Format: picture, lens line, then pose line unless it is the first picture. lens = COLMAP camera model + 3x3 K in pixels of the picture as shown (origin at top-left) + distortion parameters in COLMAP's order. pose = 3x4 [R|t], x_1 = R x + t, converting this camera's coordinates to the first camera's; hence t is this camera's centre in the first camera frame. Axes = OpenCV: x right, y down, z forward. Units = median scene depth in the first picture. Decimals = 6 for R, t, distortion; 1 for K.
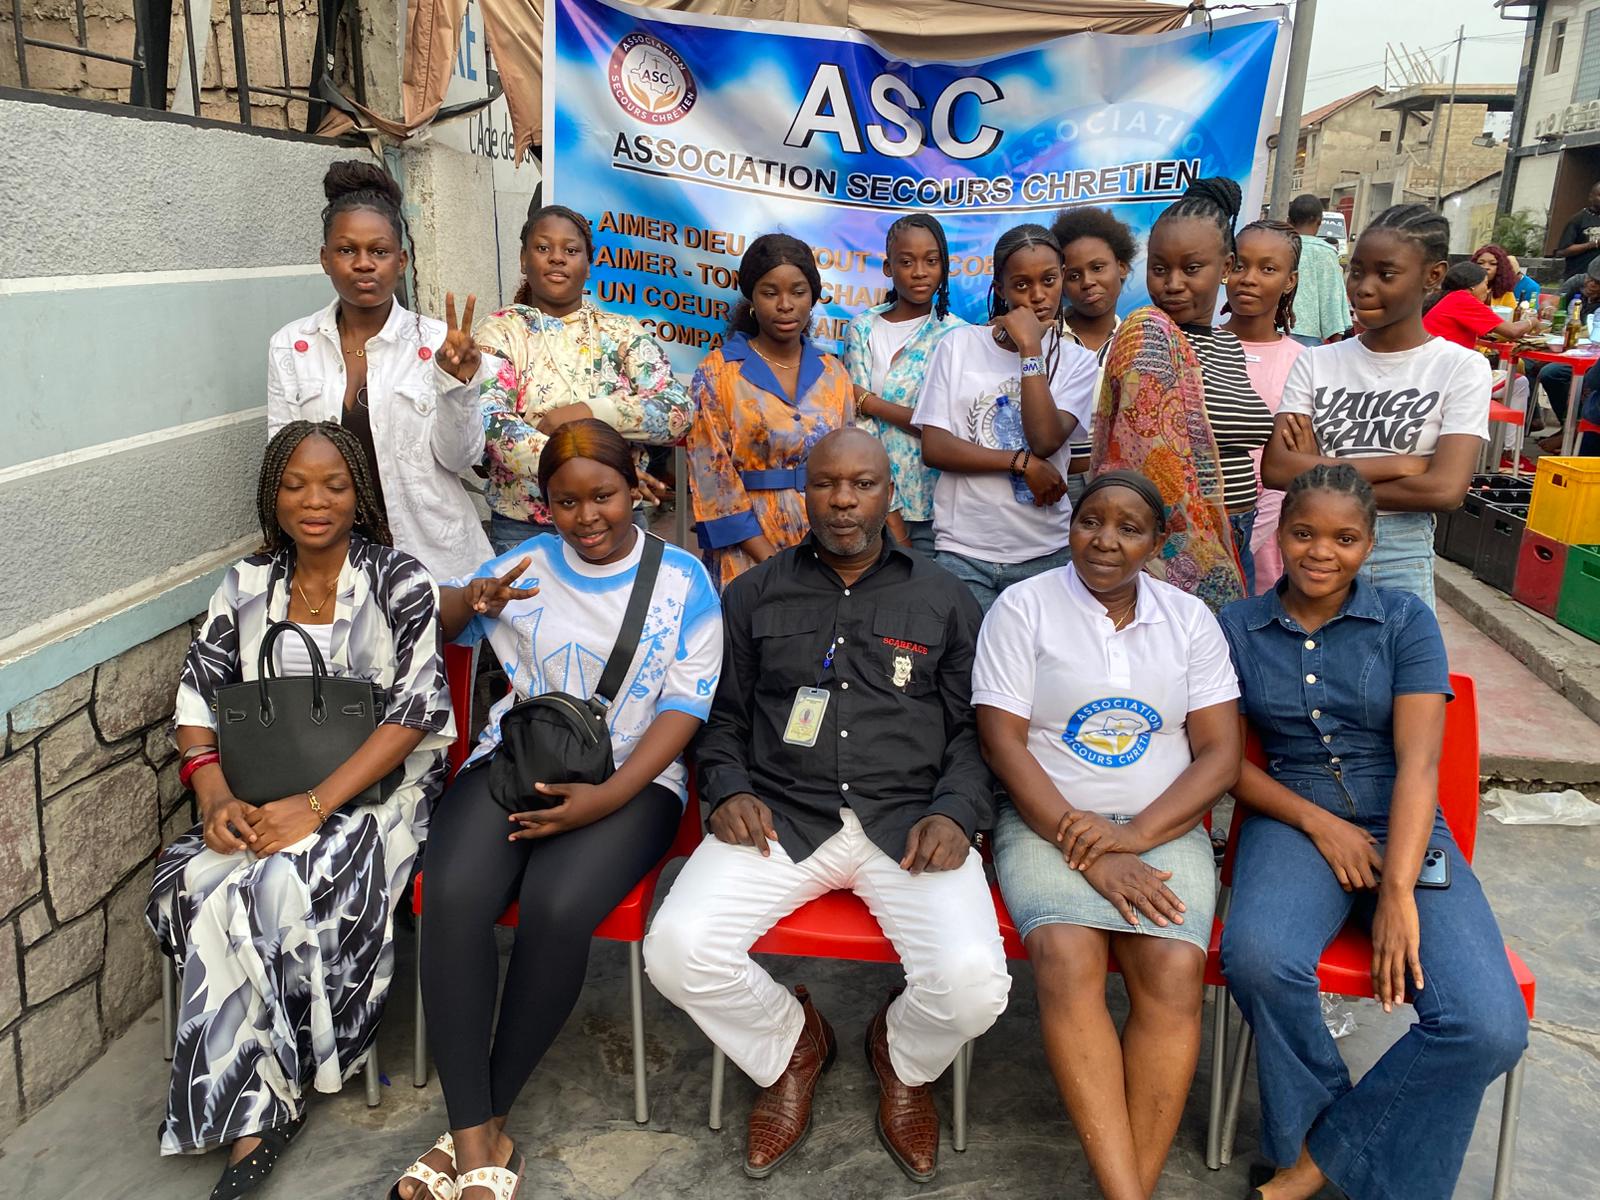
lens RADIAL K [[1269.1, 0, 795.9], [0, 1269.1, 604.0], [0, 0, 1]] dist [0.006730, -0.003394]
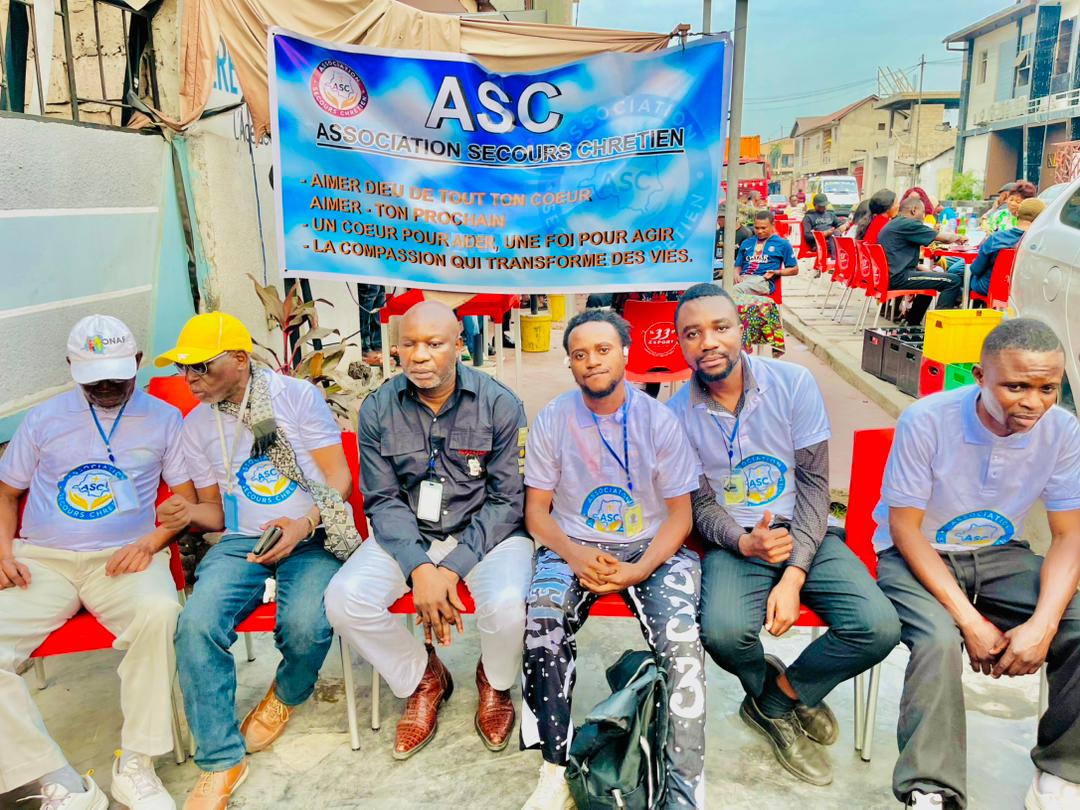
lens RADIAL K [[842.6, 0, 540.0], [0, 842.6, 405.0], [0, 0, 1]] dist [0.096198, -0.156388]
pose [[0.998579, -0.040189, 0.035000, 0.087541], [0.041869, 0.997937, -0.048679, 0.049508], [-0.032971, 0.050076, 0.998201, -0.062441]]
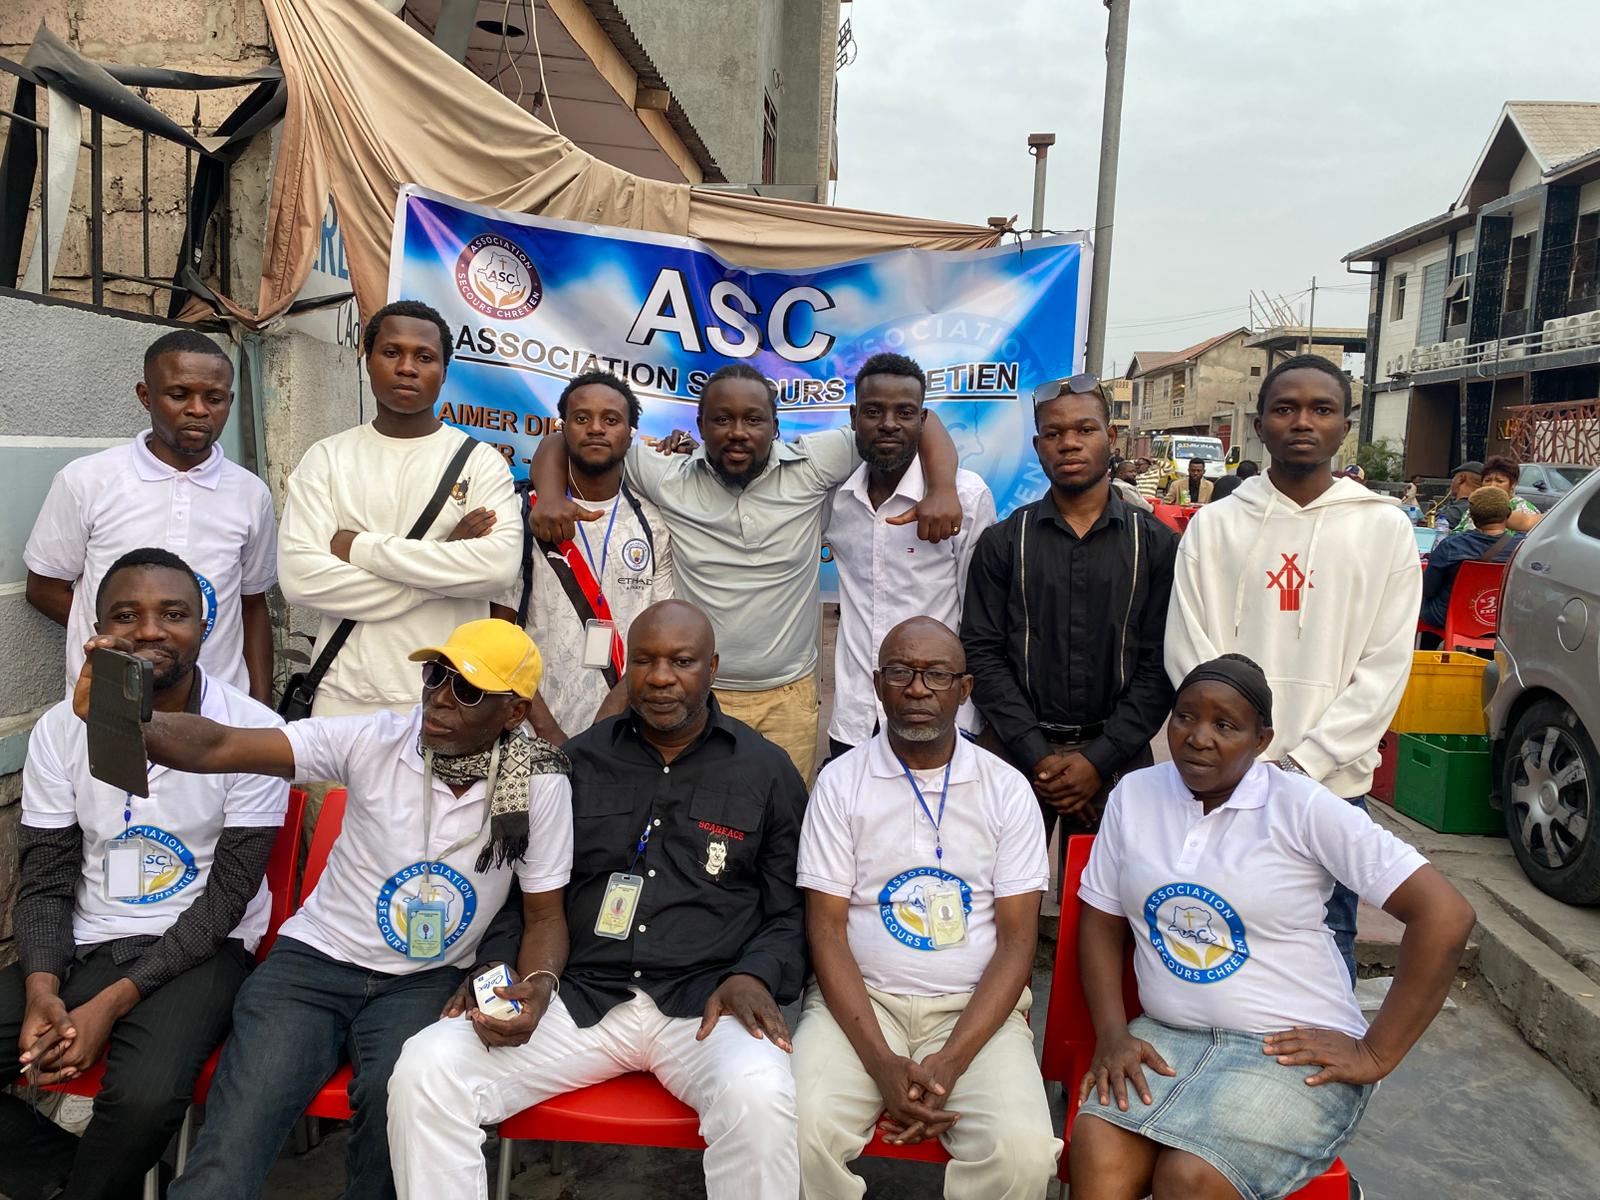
lens RADIAL K [[1267.8, 0, 783.9], [0, 1267.8, 571.9], [0, 0, 1]] dist [-0.002205, 0.011971]
pose [[0.998067, 0.014363, 0.060470, 0.060801], [-0.002899, 0.982631, -0.185548, 0.024168], [-0.062085, 0.185014, 0.980773, -0.008556]]
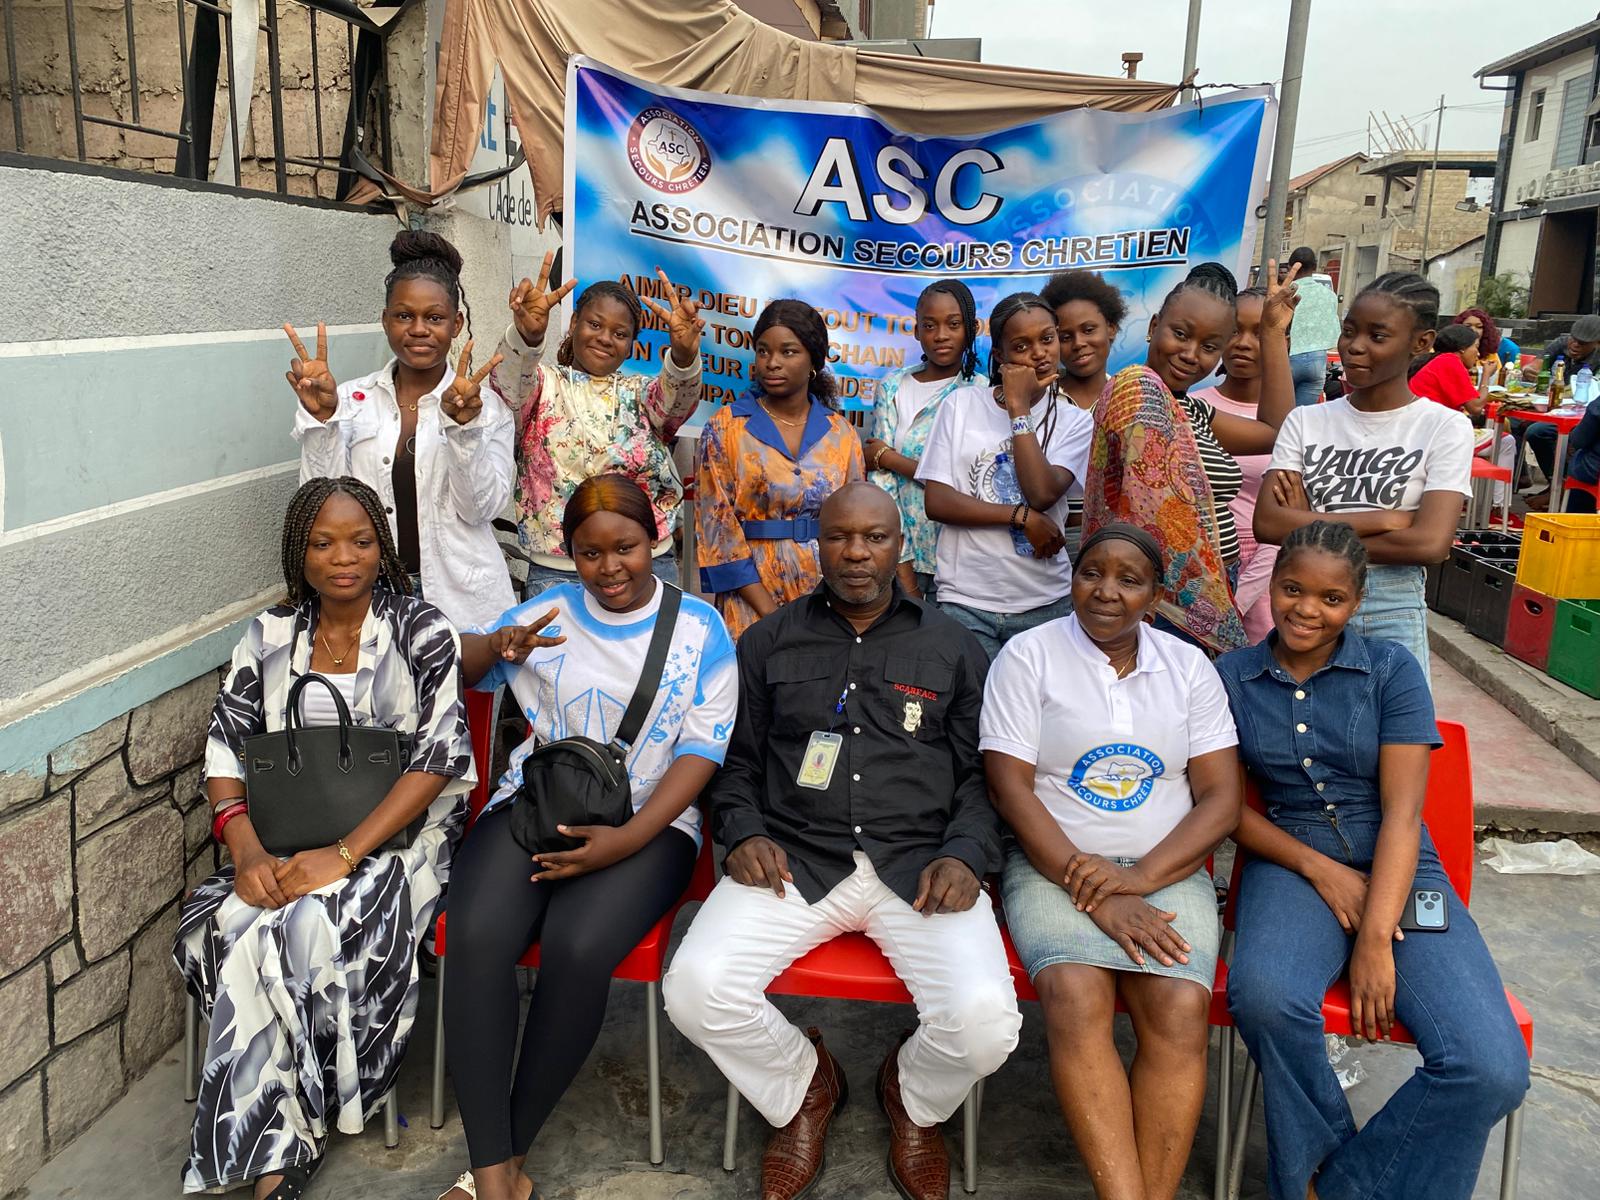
lens RADIAL K [[1268.2, 0, 793.1], [0, 1268.2, 591.7], [0, 0, 1]] dist [0.007726, -0.003715]
pose [[0.999995, 0.002619, 0.001770, -0.011205], [-0.002522, 0.998608, -0.052678, 0.003936], [-0.001906, 0.052673, 0.998610, -0.026153]]
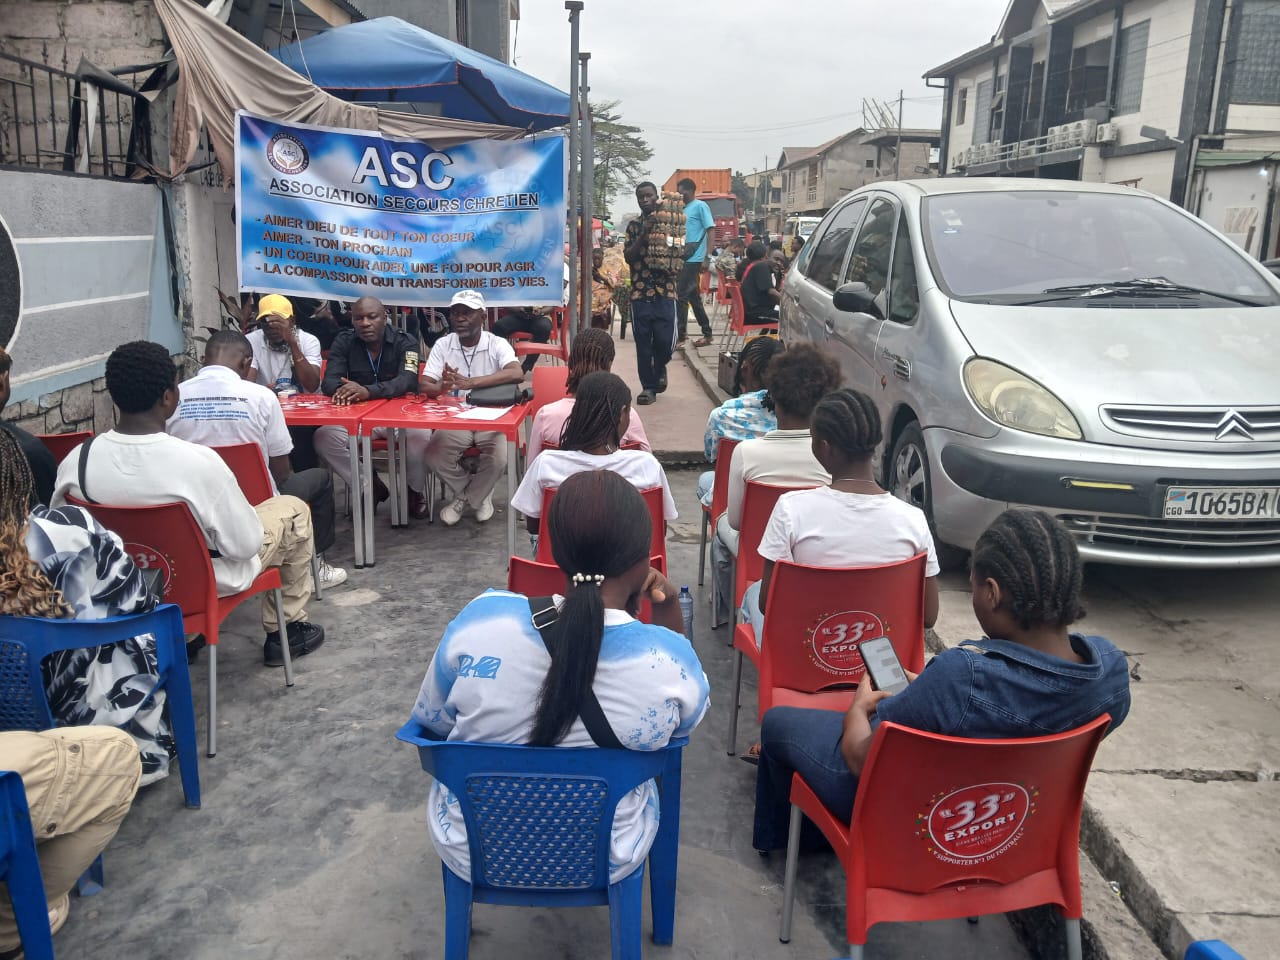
lens RADIAL K [[1009.8, 0, 638.9], [0, 1009.8, 471.6], [0, 0, 1]] dist [0.018914, -0.070774]
pose [[0.982227, -0.038896, 0.183621, 0.147641], [0.048189, 0.997759, -0.046420, 0.265445], [-0.181404, 0.054443, 0.981901, -0.861633]]
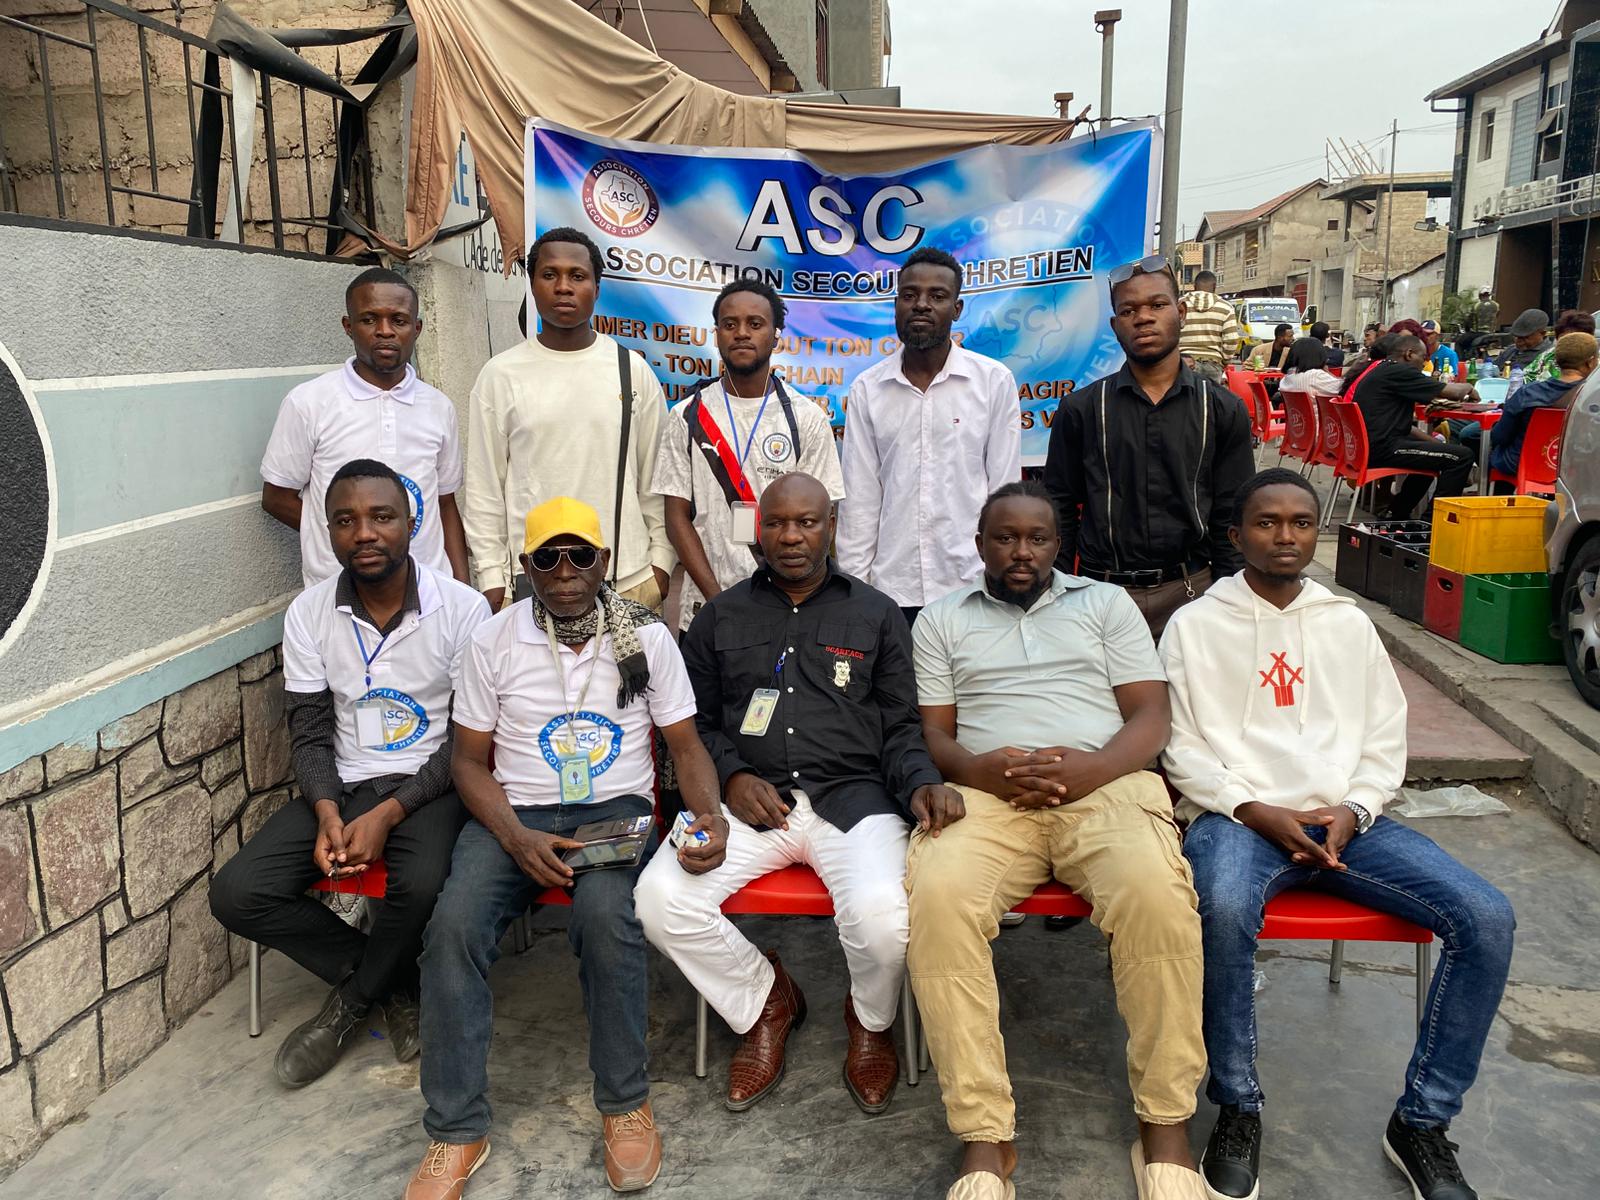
lens RADIAL K [[1262.6, 0, 779.1], [0, 1262.6, 591.5], [0, 0, 1]] dist [0.005334, 0.000087]
pose [[0.999202, -0.039932, 0.000256, 0.017631], [0.039803, 0.995424, -0.086874, 0.055201], [0.003214, 0.086814, 0.996219, -0.130450]]
